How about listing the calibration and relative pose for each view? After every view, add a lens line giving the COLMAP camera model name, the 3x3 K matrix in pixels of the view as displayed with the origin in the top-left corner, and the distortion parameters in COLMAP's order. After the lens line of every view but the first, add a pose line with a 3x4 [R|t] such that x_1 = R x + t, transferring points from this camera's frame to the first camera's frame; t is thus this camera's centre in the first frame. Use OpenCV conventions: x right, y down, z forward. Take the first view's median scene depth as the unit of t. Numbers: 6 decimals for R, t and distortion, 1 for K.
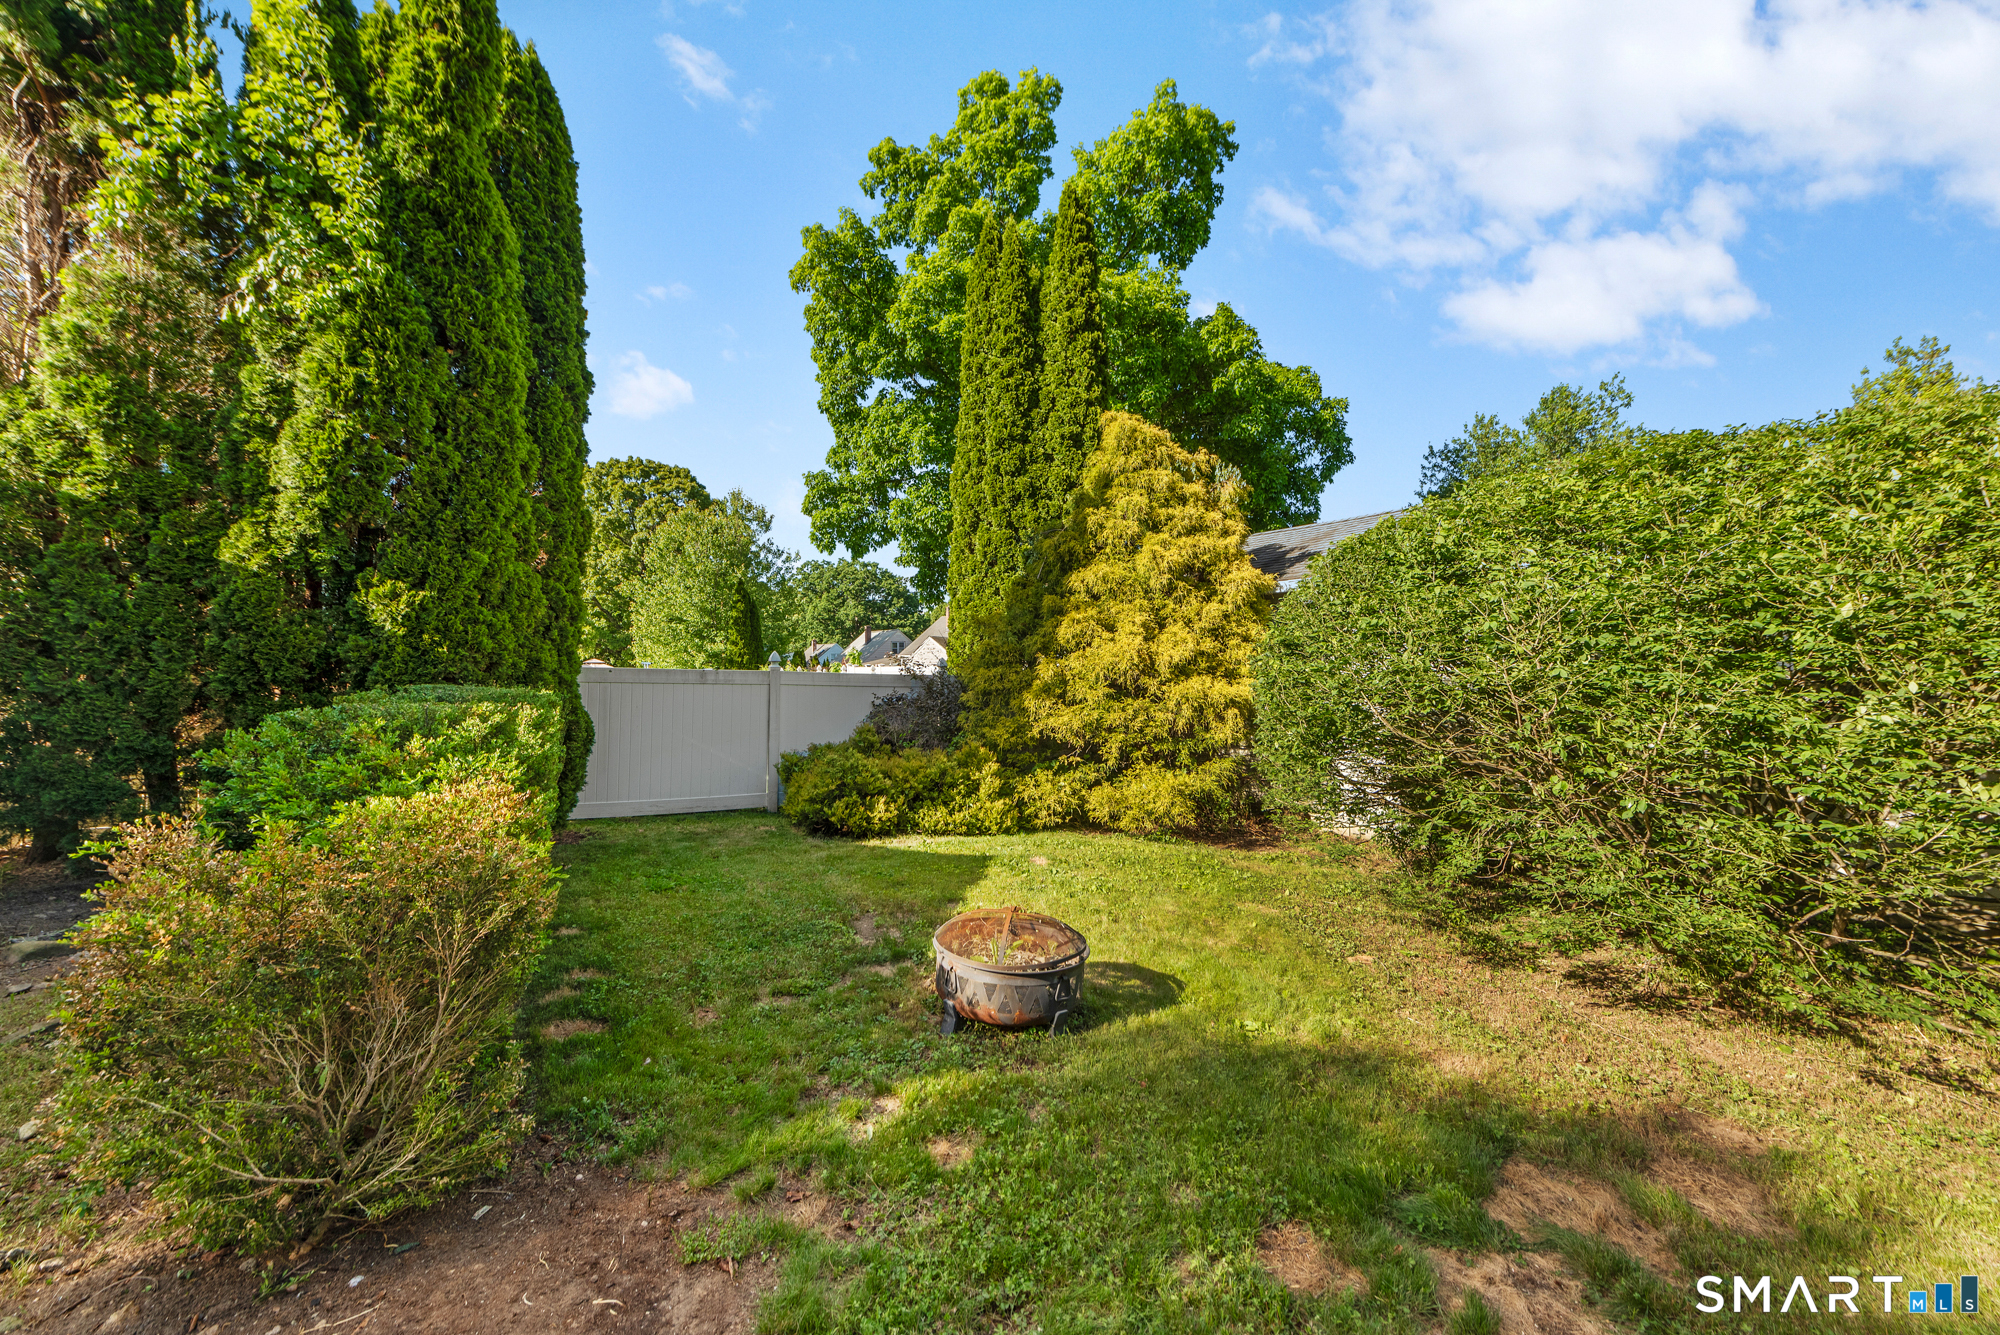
lens RADIAL K [[778.9, 0, 1002.4], [0, 778.9, 645.8], [0, 0, 1]] dist [0.013866, -0.004009]
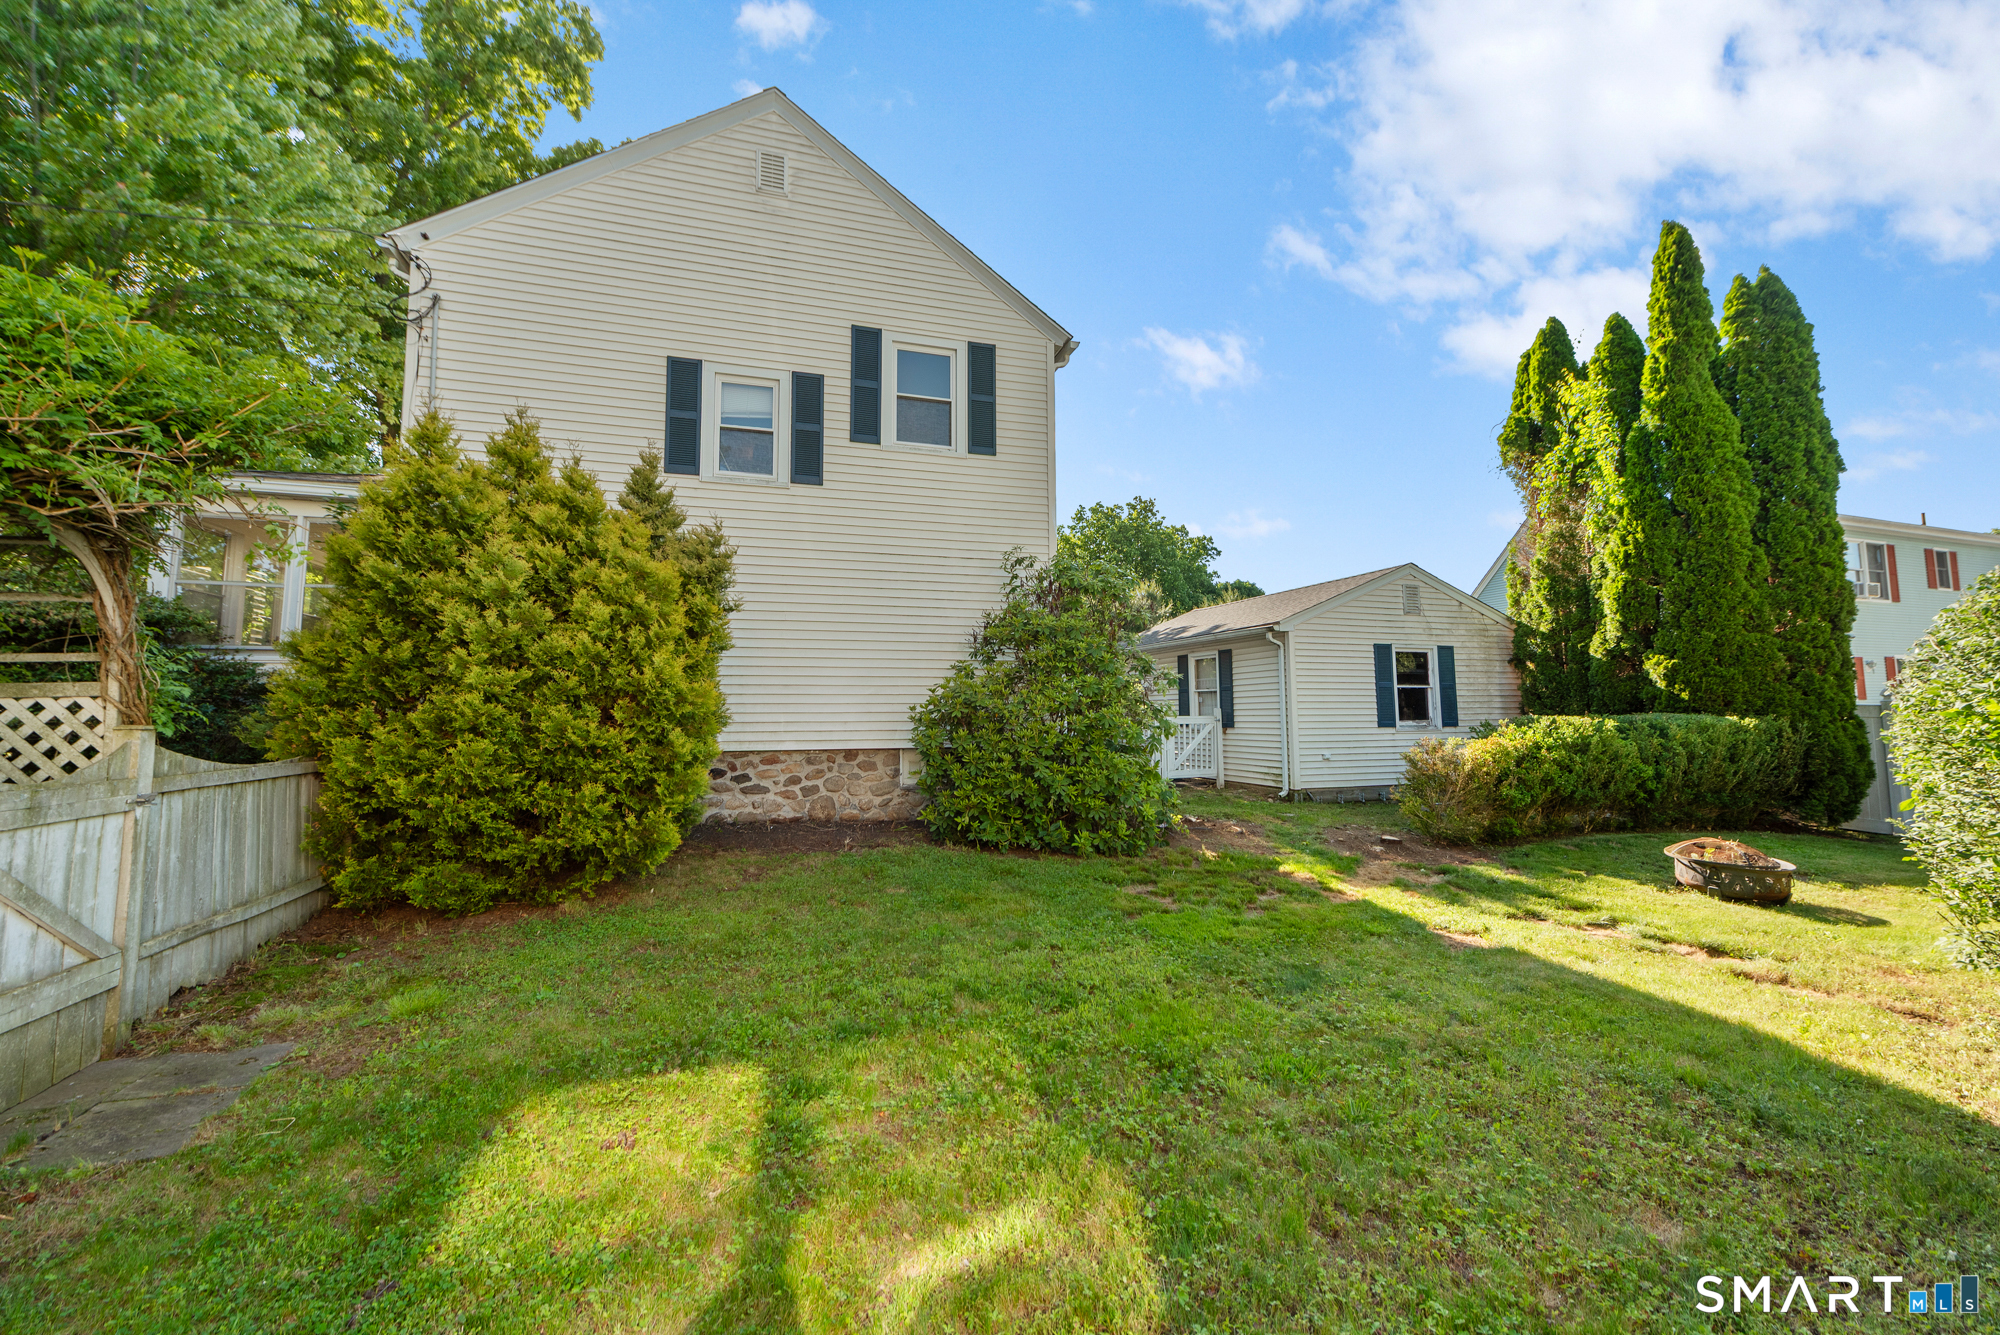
lens RADIAL K [[794.3, 0, 1002.6], [0, 794.3, 646.9], [0, 0, 1]] dist [0.014322, -0.004219]
pose [[-0.185516, -0.080106, -0.979371, 0.983370], [0.018880, 0.996197, -0.085058, 0.019720], [0.982460, -0.034270, -0.183299, -0.104075]]
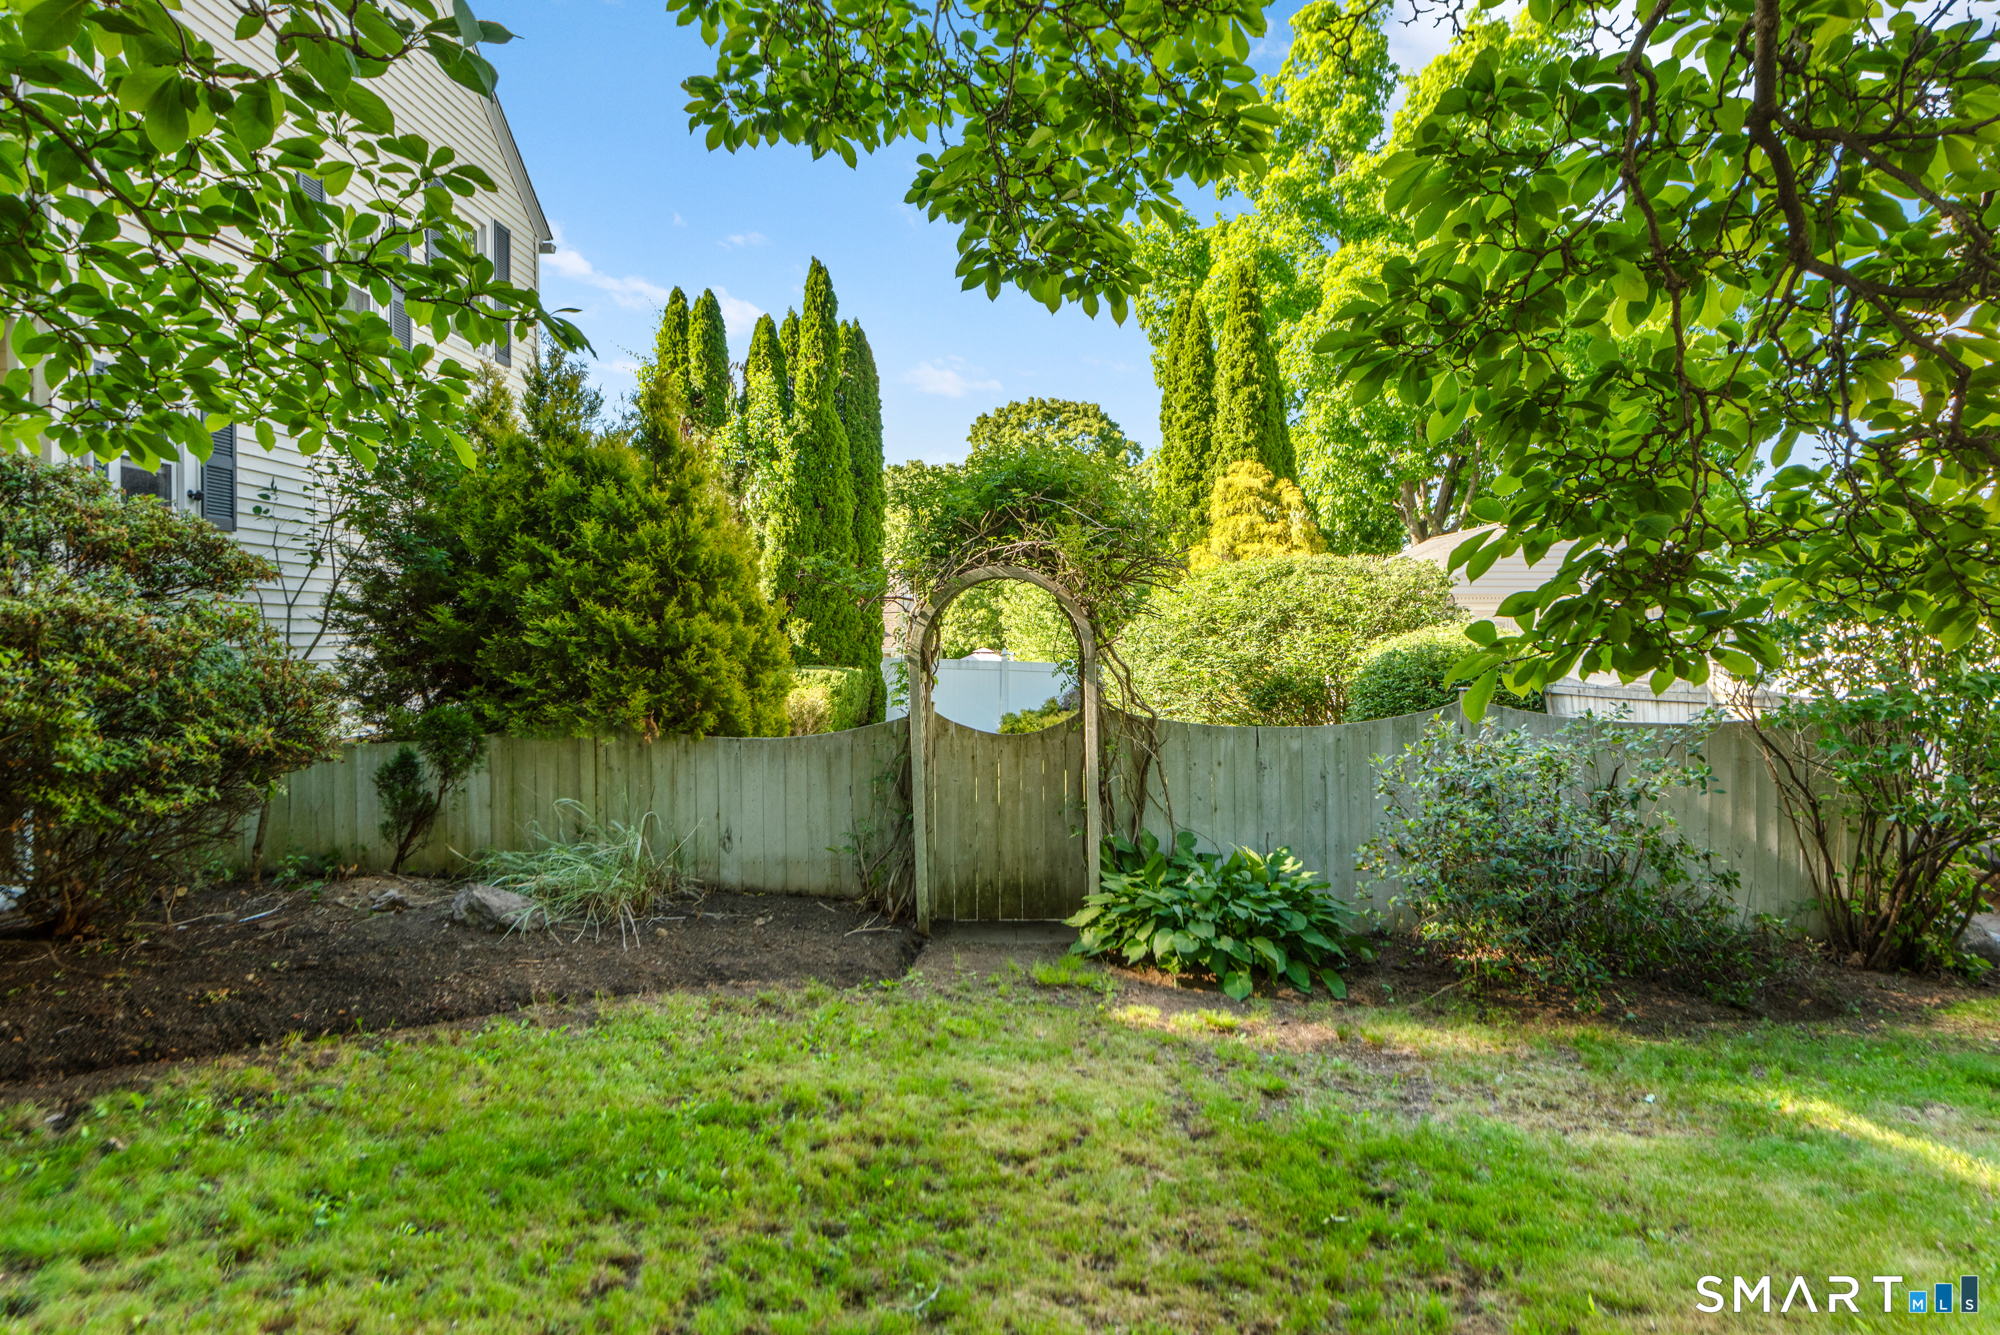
lens RADIAL K [[1333.9, 0, 1000.0], [0, 1333.9, 667.5], [0, 0, 1]] dist [-0.004042, -0.000234]
pose [[0.871076, 0.006619, -0.491104, 1.186901], [0.009825, 0.999474, 0.030897, -0.042810], [0.491050, -0.031739, 0.870553, -1.519996]]
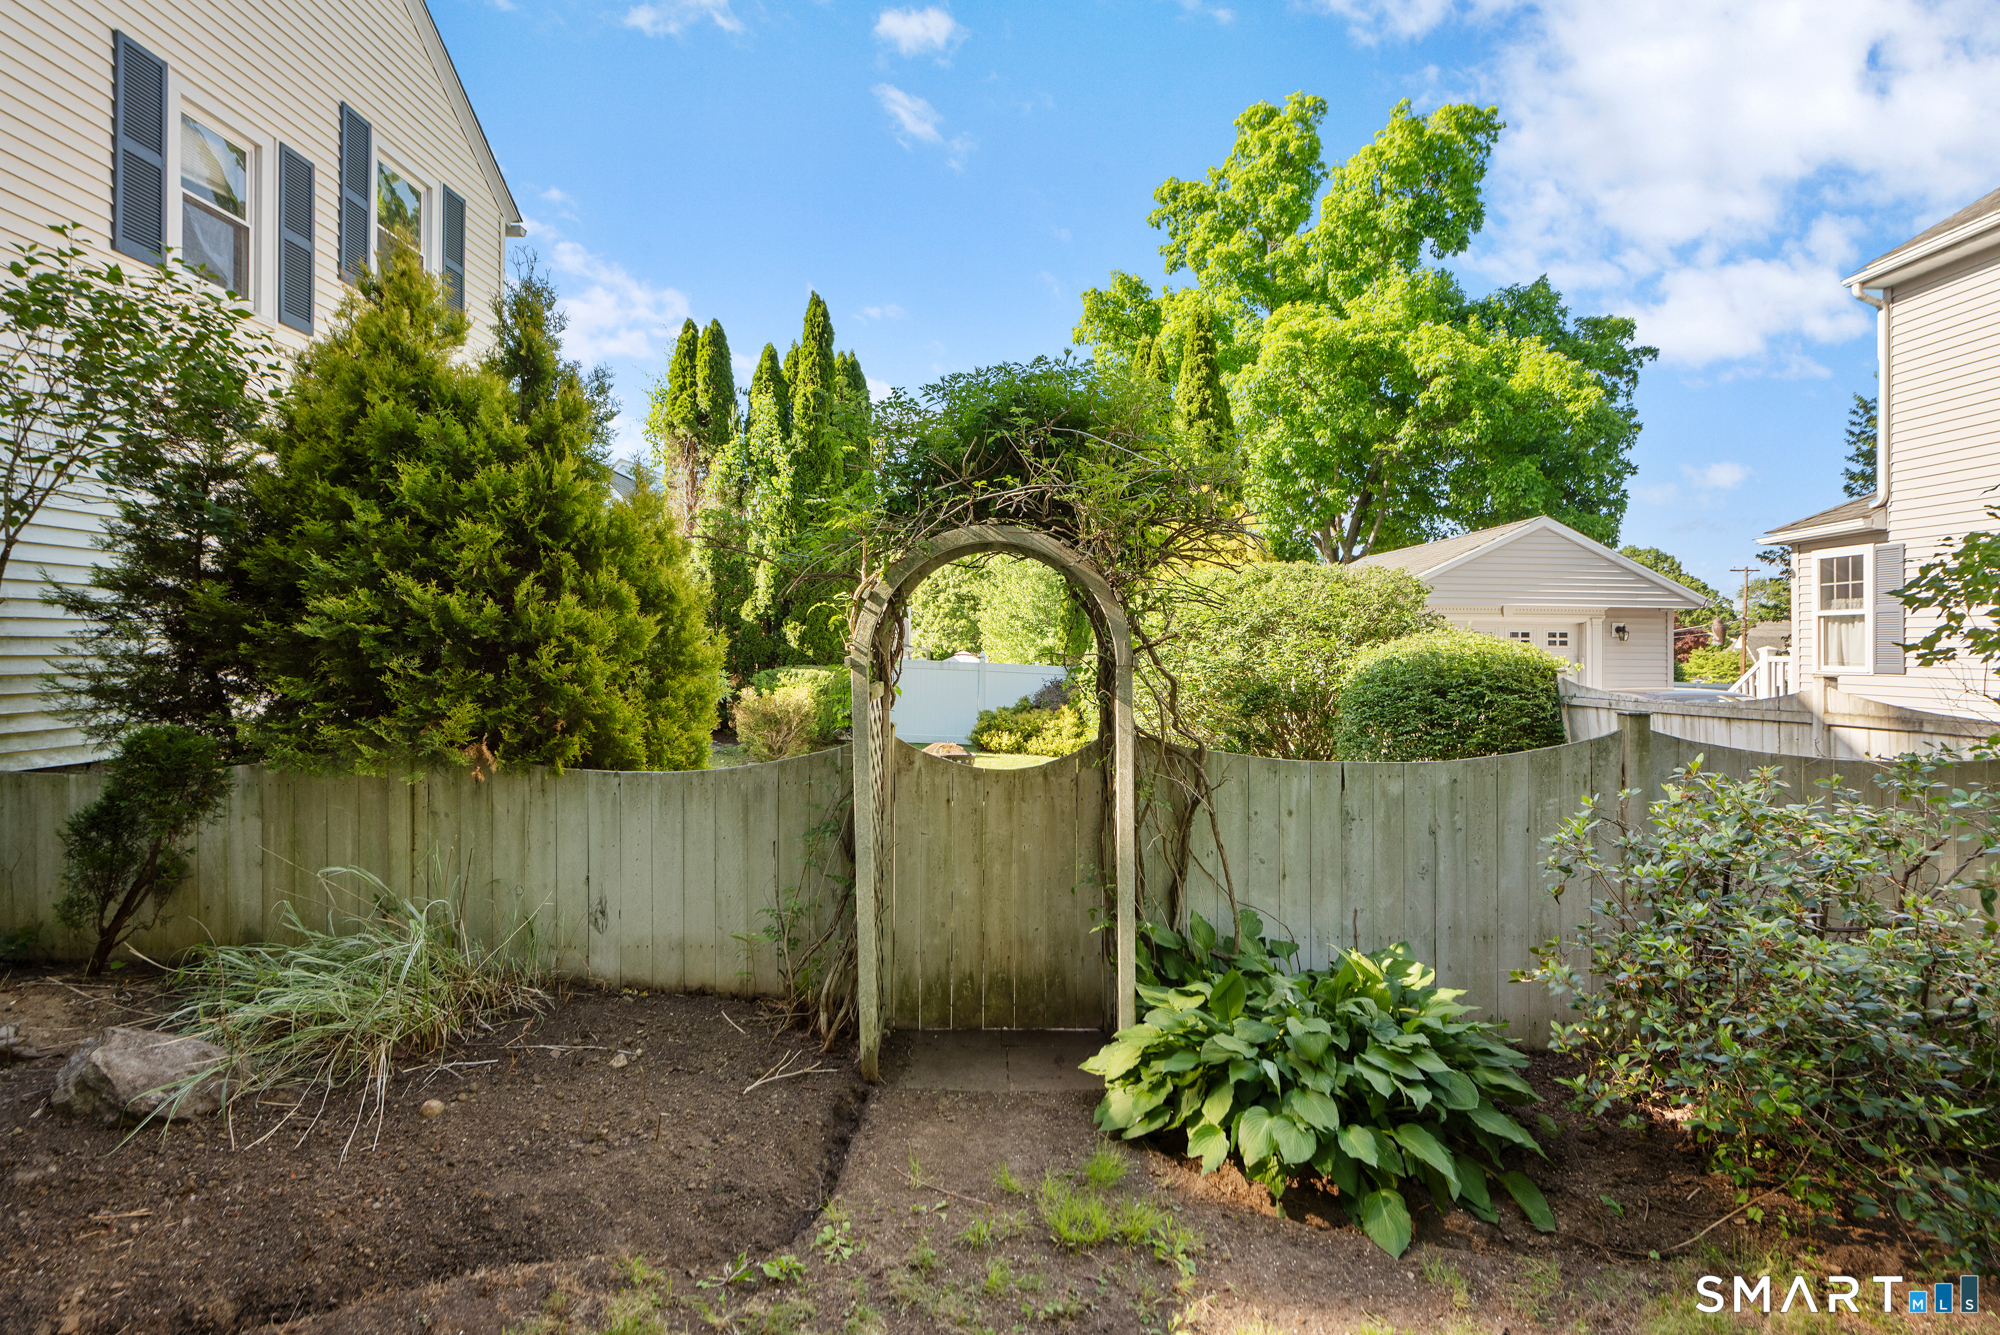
lens RADIAL K [[1042.0, 0, 1009.0], [0, 1042.0, 642.1], [0, 0, 1]] dist [0.000485, -0.000243]
pose [[0.885986, 0.005502, -0.463679, 0.974507], [-0.002541, 0.999972, 0.007010, -0.034355], [0.463705, -0.005032, 0.885975, -1.155215]]
